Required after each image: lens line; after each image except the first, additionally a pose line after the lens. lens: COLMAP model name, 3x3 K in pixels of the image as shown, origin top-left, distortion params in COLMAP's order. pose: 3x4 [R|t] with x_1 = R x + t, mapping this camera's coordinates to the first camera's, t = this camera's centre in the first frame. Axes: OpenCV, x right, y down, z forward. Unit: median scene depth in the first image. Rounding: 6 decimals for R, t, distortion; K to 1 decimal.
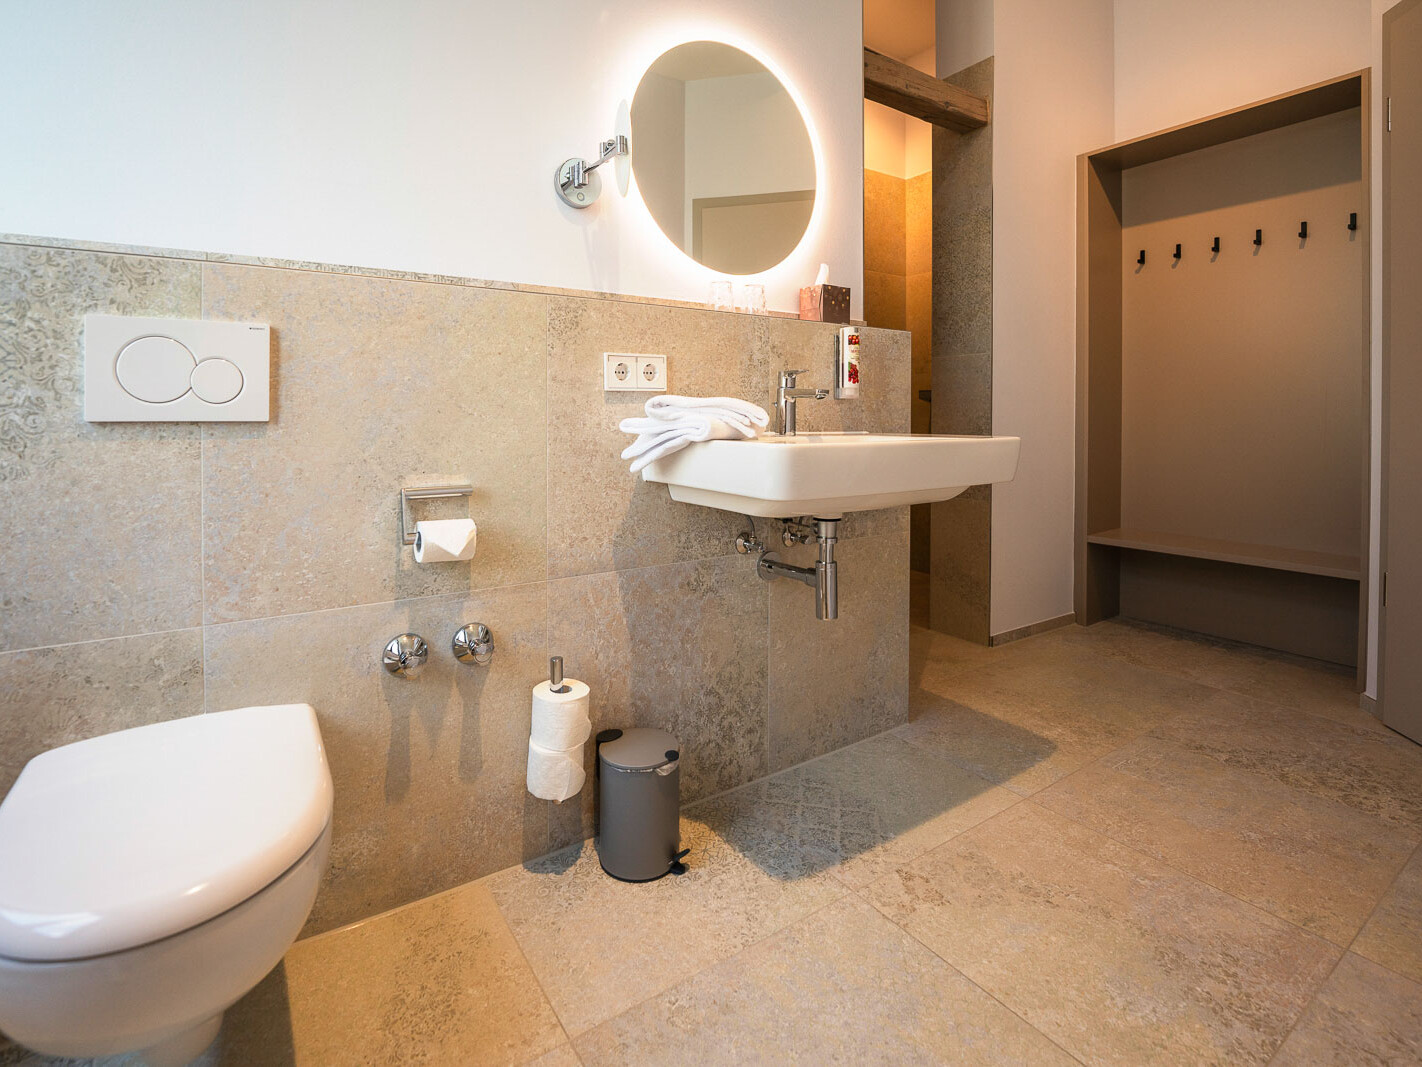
lens RADIAL K [[702.4, 0, 710.7], [0, 702.4, 414.6], [0, 0, 1]] dist [0.001146, -0.000263]
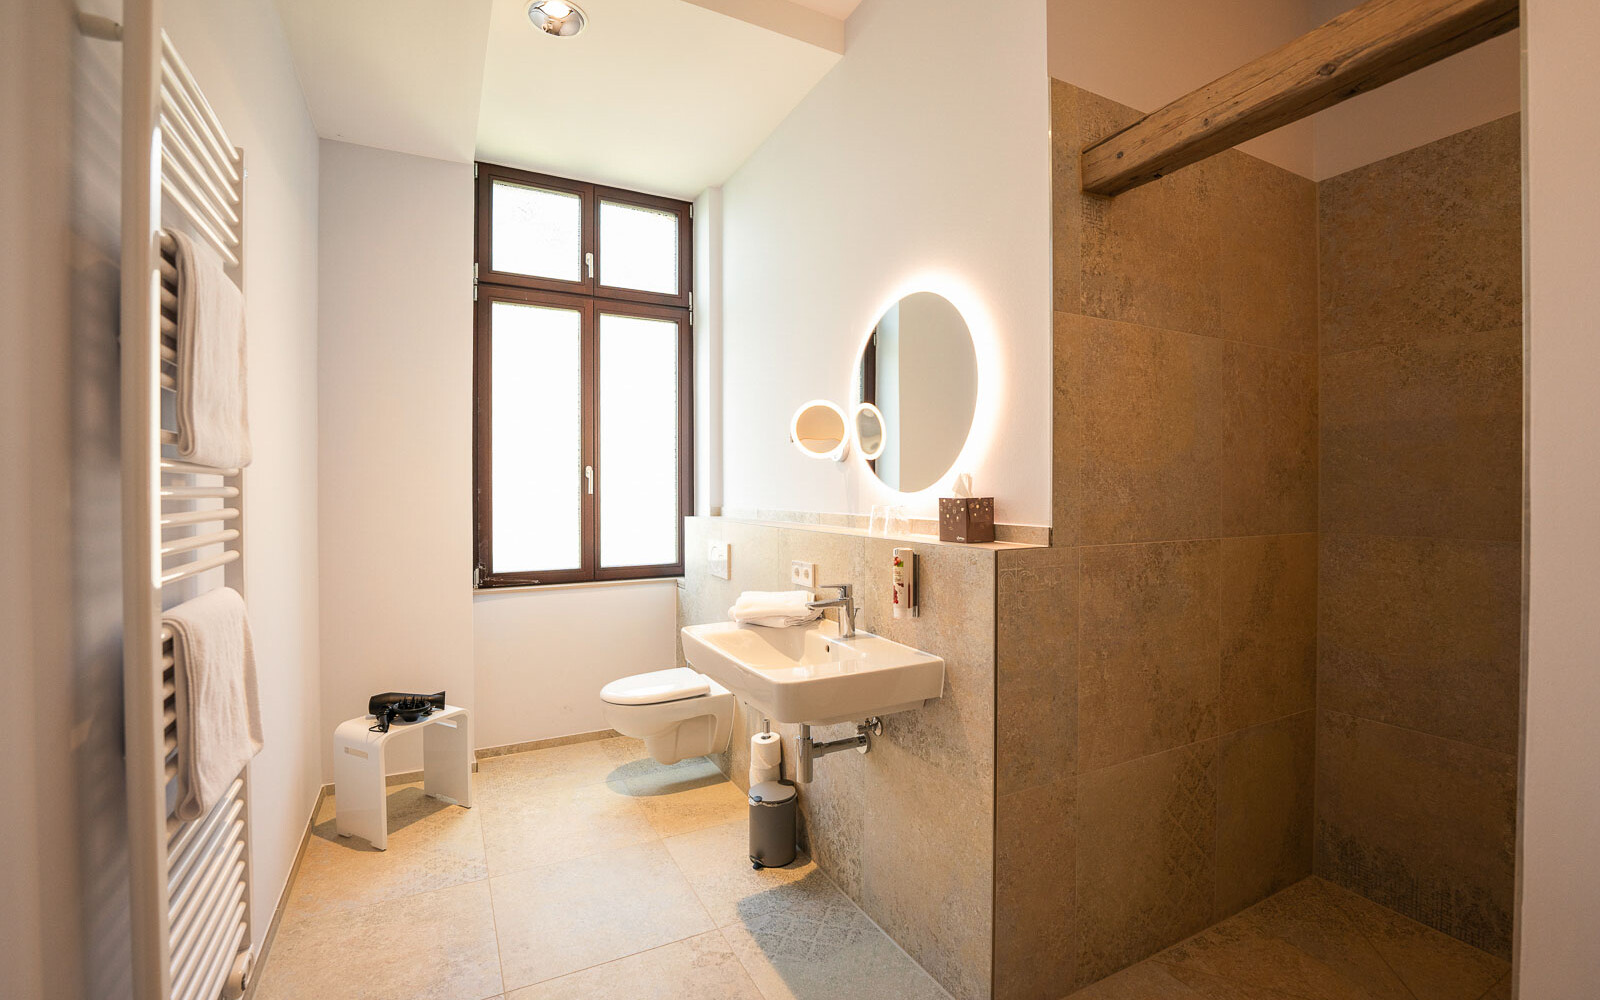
lens RADIAL K [[688.4, 0, 800.0], [0, 688.4, 500.0], [0, 0, 1]] dist [-0.000835, -0.000036]
pose [[-0.111146, 0.012744, -0.993722, 1.319952], [-0.001958, 0.999913, 0.013043, -0.225654], [0.993802, 0.003395, -0.111111, 1.055734]]
